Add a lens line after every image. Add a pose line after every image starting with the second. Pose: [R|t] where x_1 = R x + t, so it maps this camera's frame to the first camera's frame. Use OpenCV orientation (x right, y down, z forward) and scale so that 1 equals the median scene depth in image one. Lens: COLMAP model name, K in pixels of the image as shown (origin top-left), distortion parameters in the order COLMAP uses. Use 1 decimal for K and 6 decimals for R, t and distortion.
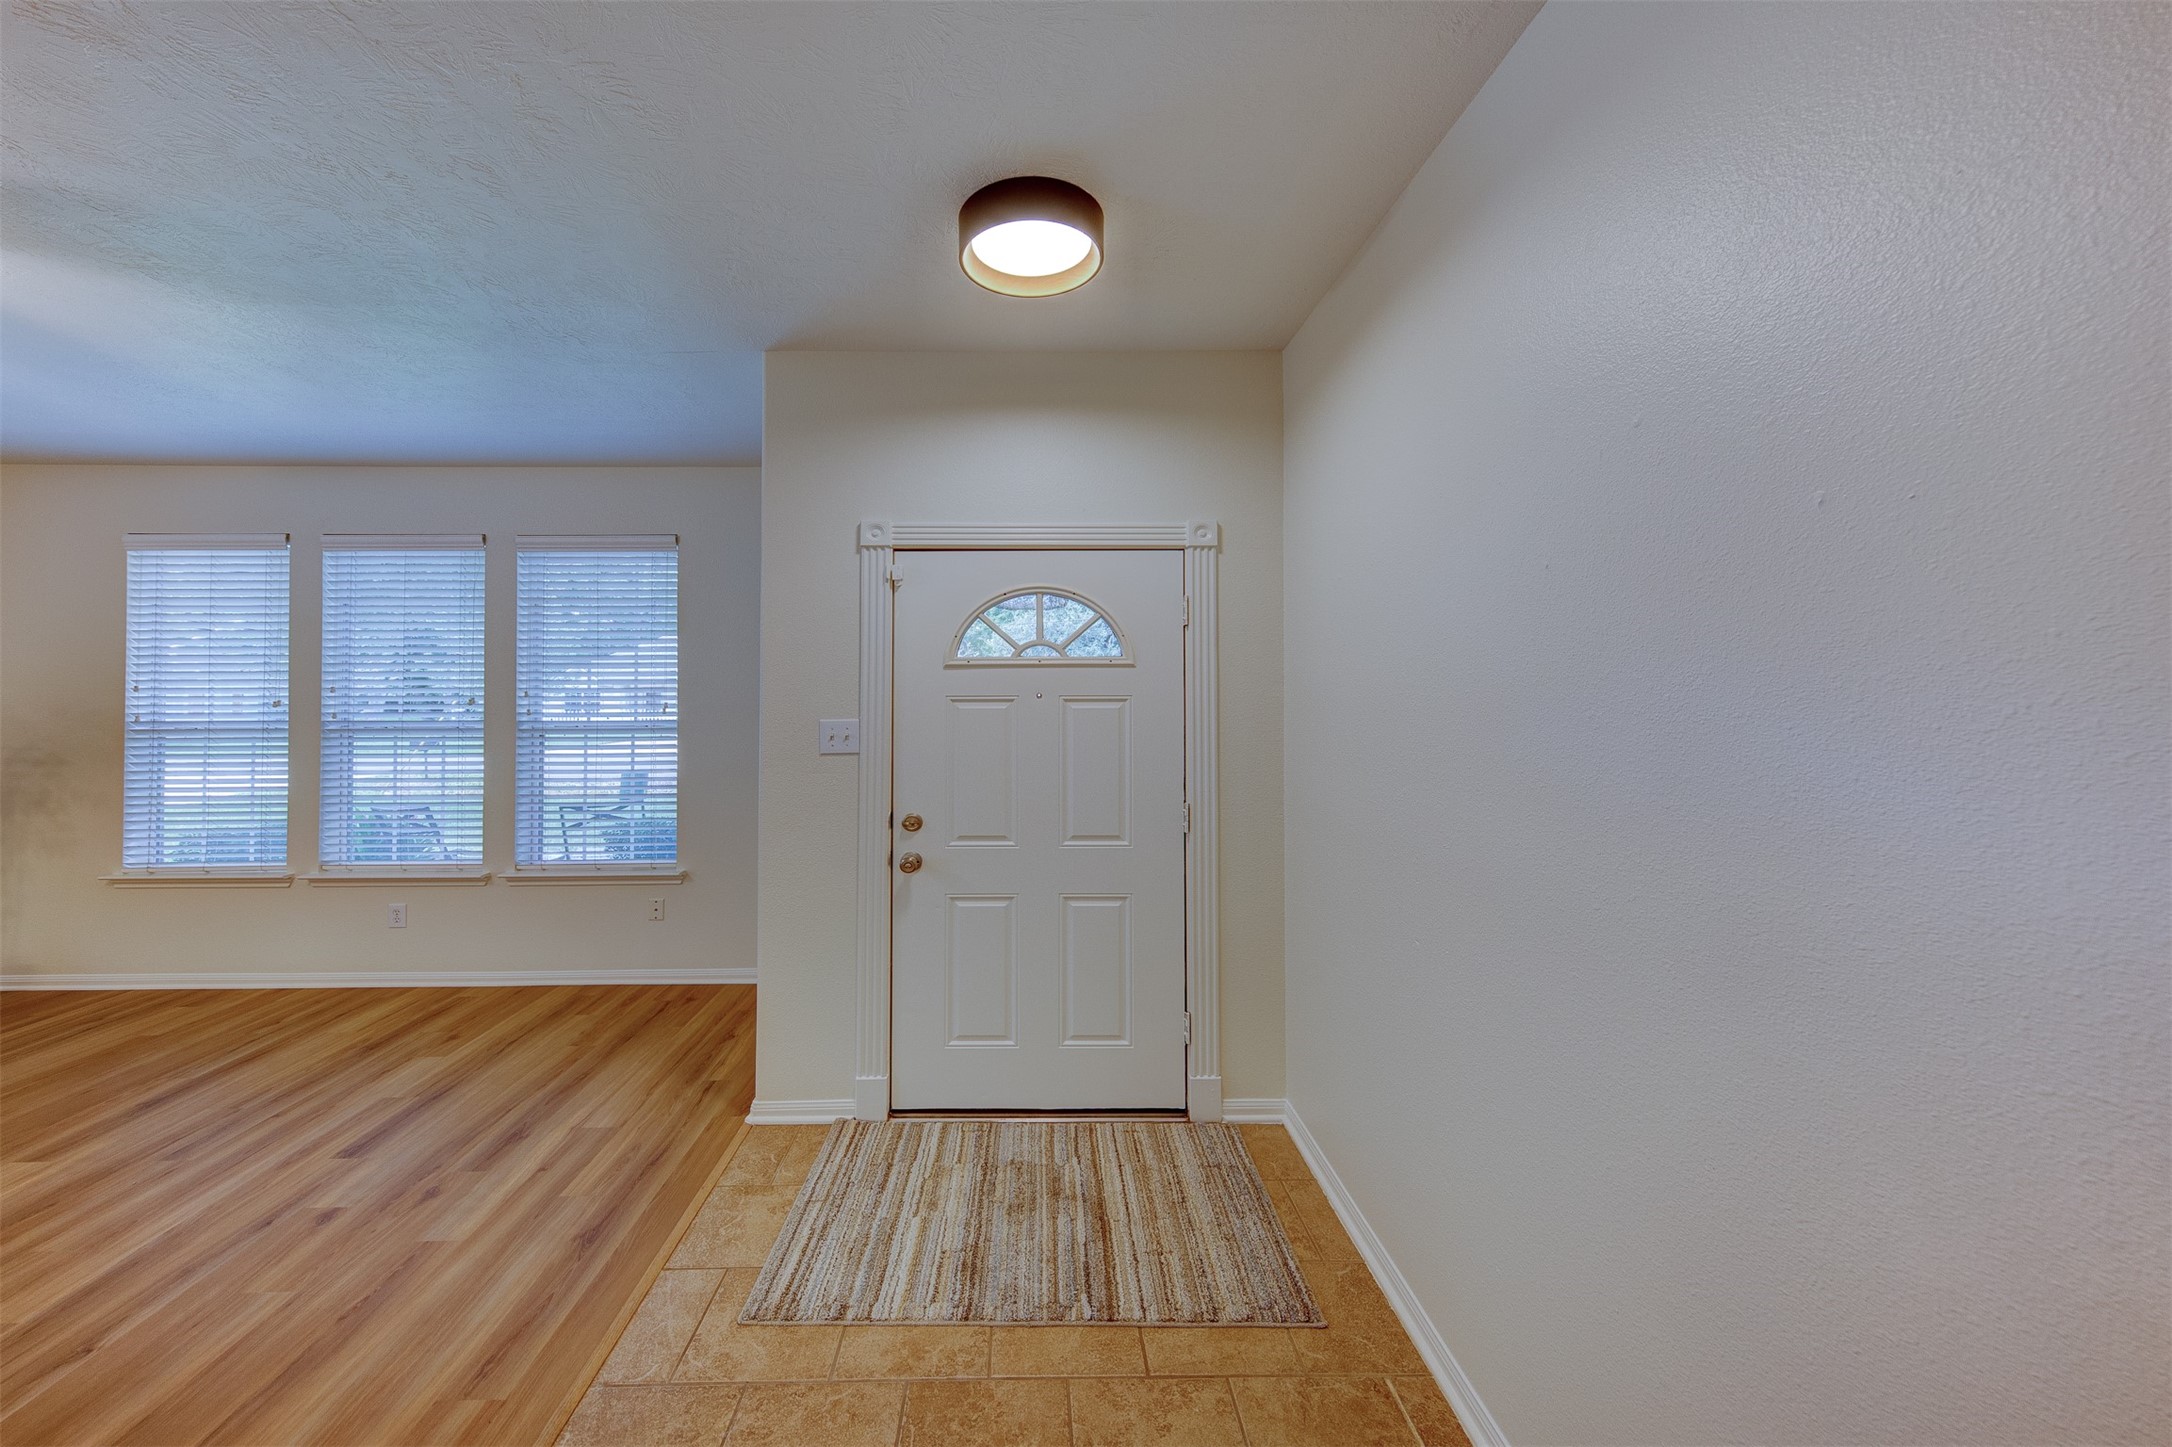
lens RADIAL K [[826.3, 0, 1049.2], [0, 826.3, 681.2], [0, 0, 1]] dist [0.021127, -0.006940]
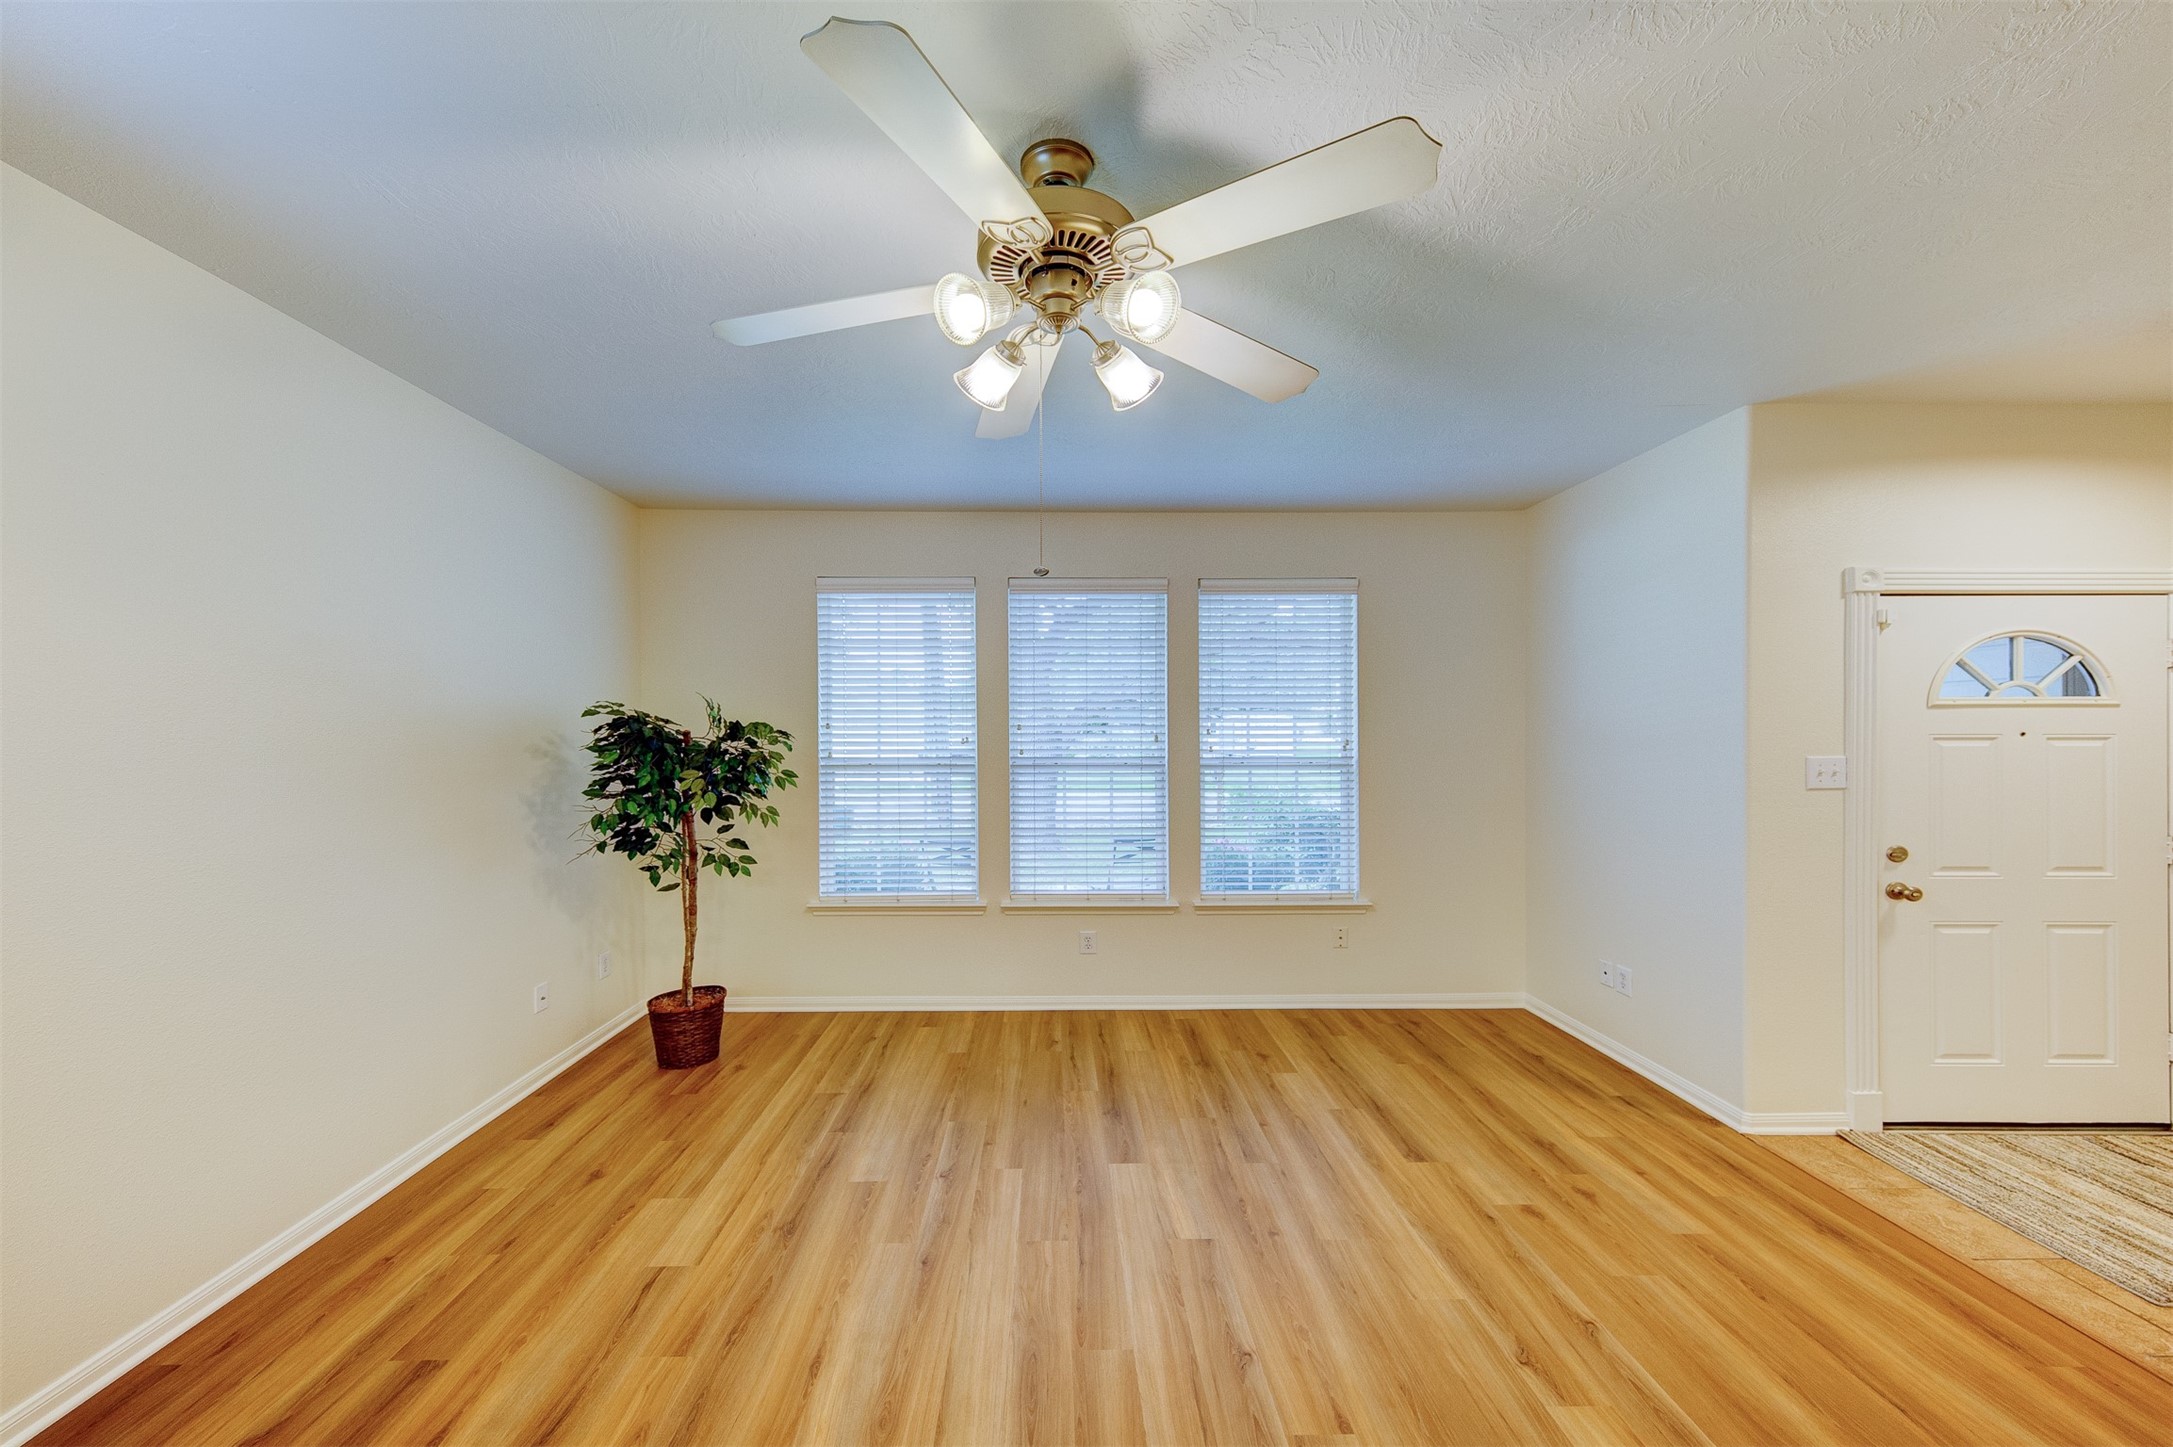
lens RADIAL K [[827.5, 0, 1056.0], [0, 827.5, 733.4], [0, 0, 1]] dist [0.005520, 0.000088]
pose [[0.999984, 0.001320, 0.005547, -1.006040], [-0.001413, 0.999859, 0.016747, 0.000525], [-0.005524, -0.016754, 0.999844, -0.042810]]
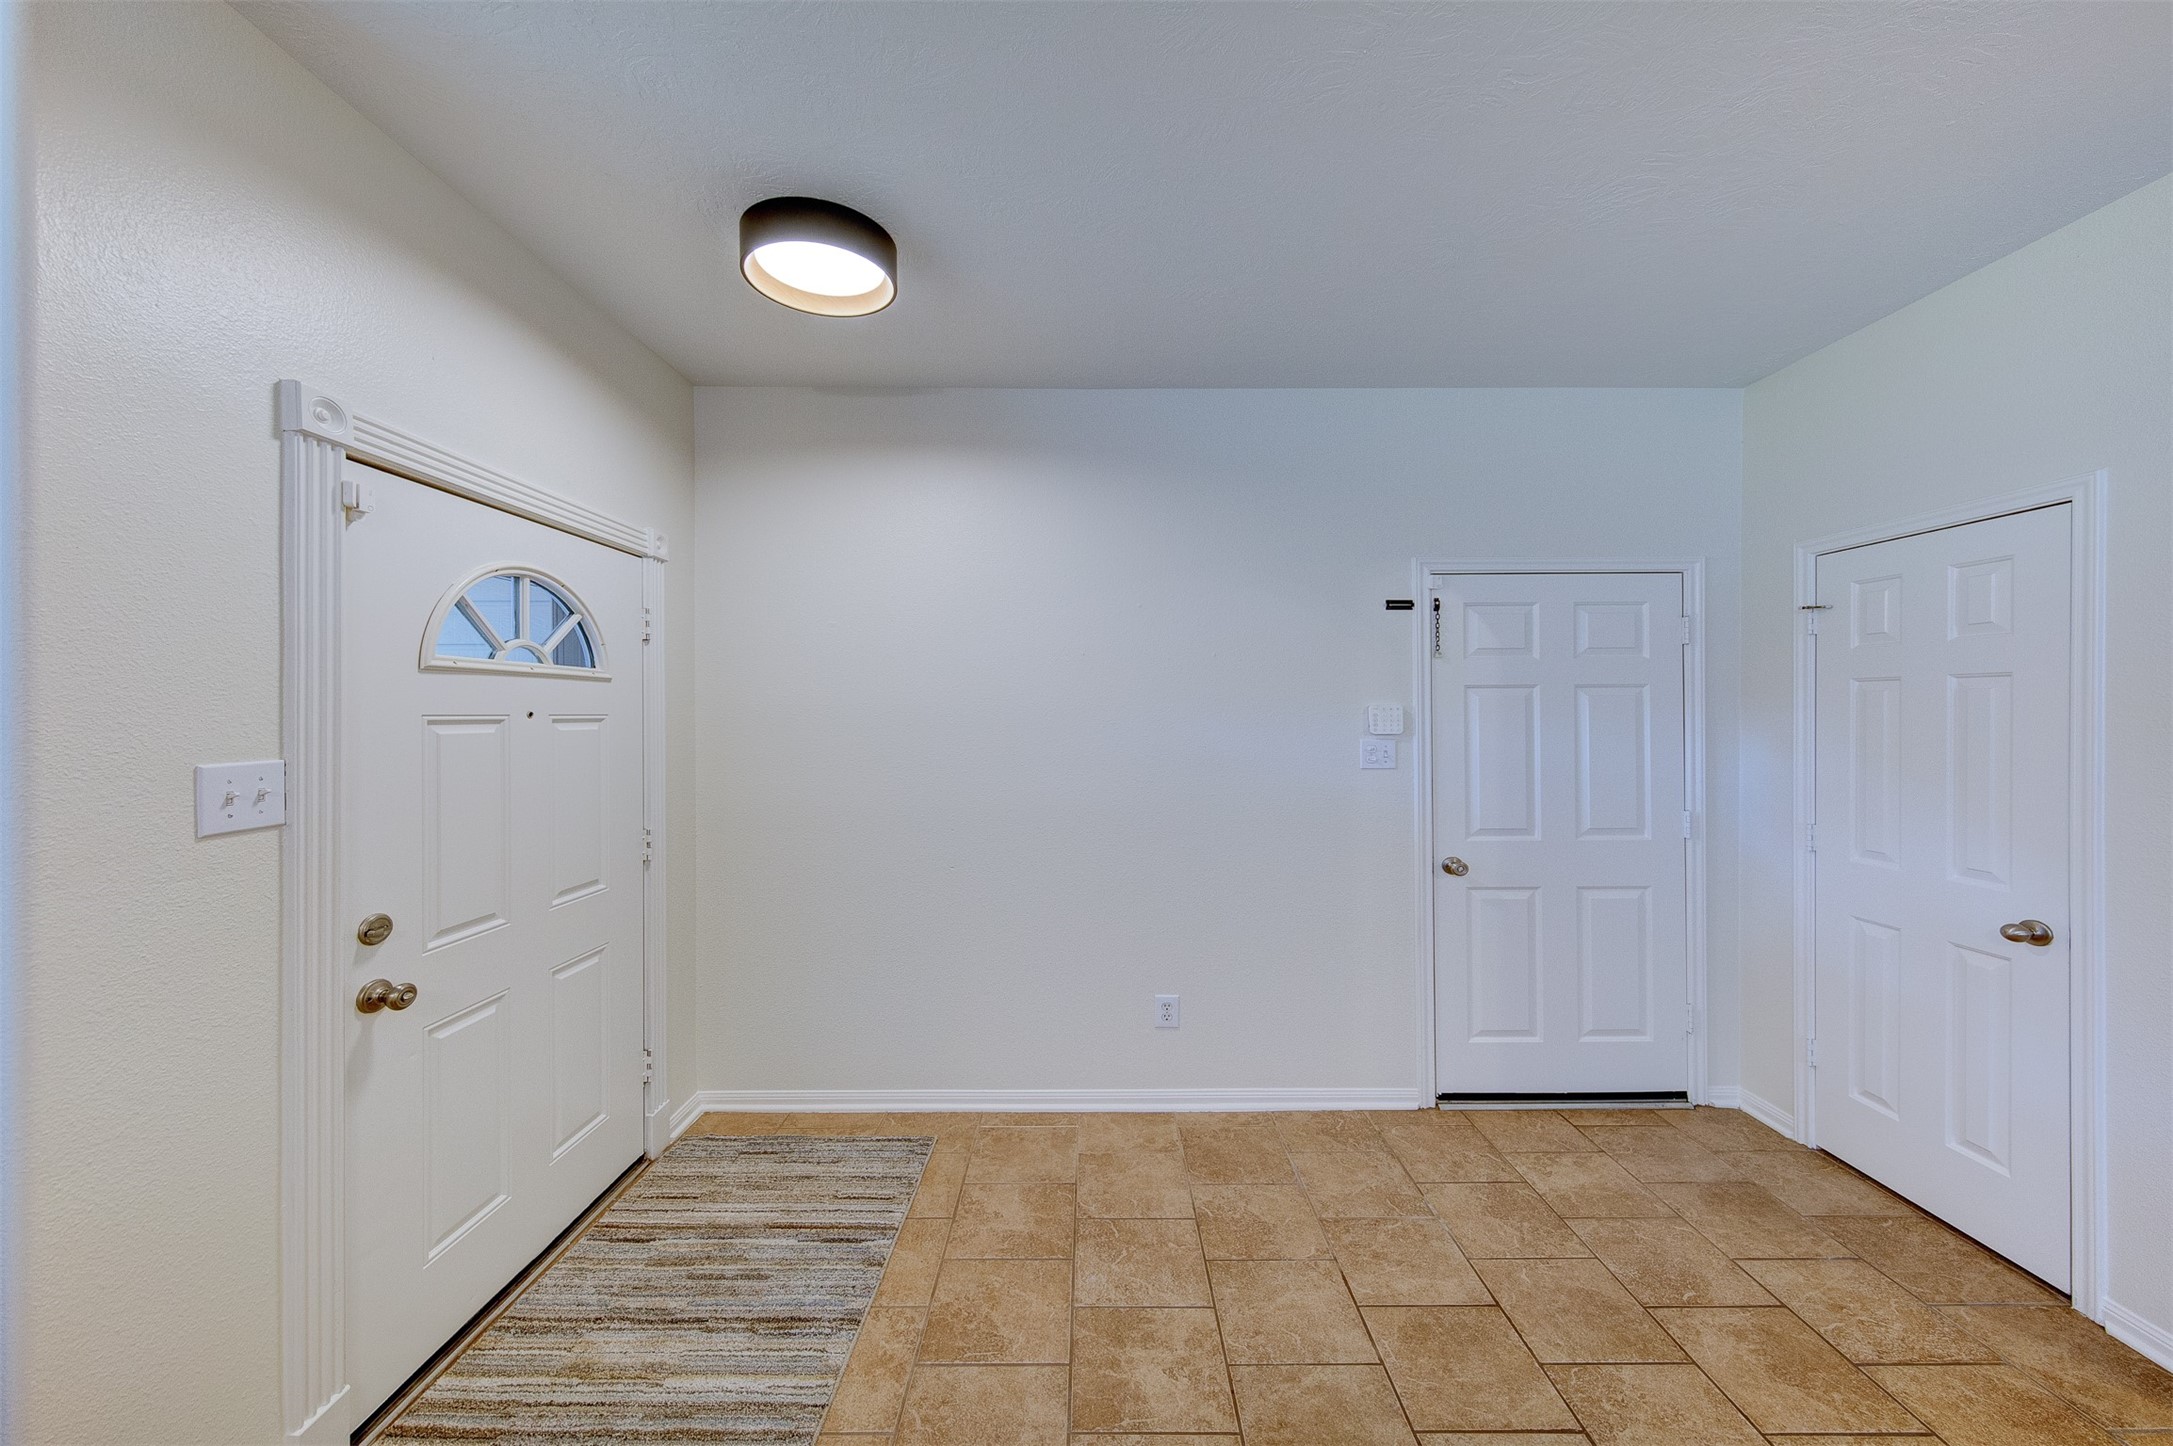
lens RADIAL K [[810.8, 0, 1079.0], [0, 810.8, 716.4], [0, 0, 1]] dist [0.006169, -0.000086]
pose [[0.008552, 0.000054, 0.999963, -0.599361], [-0.015553, 0.999879, 0.000079, 0.009186], [-0.999842, -0.015553, 0.008552, 0.401156]]
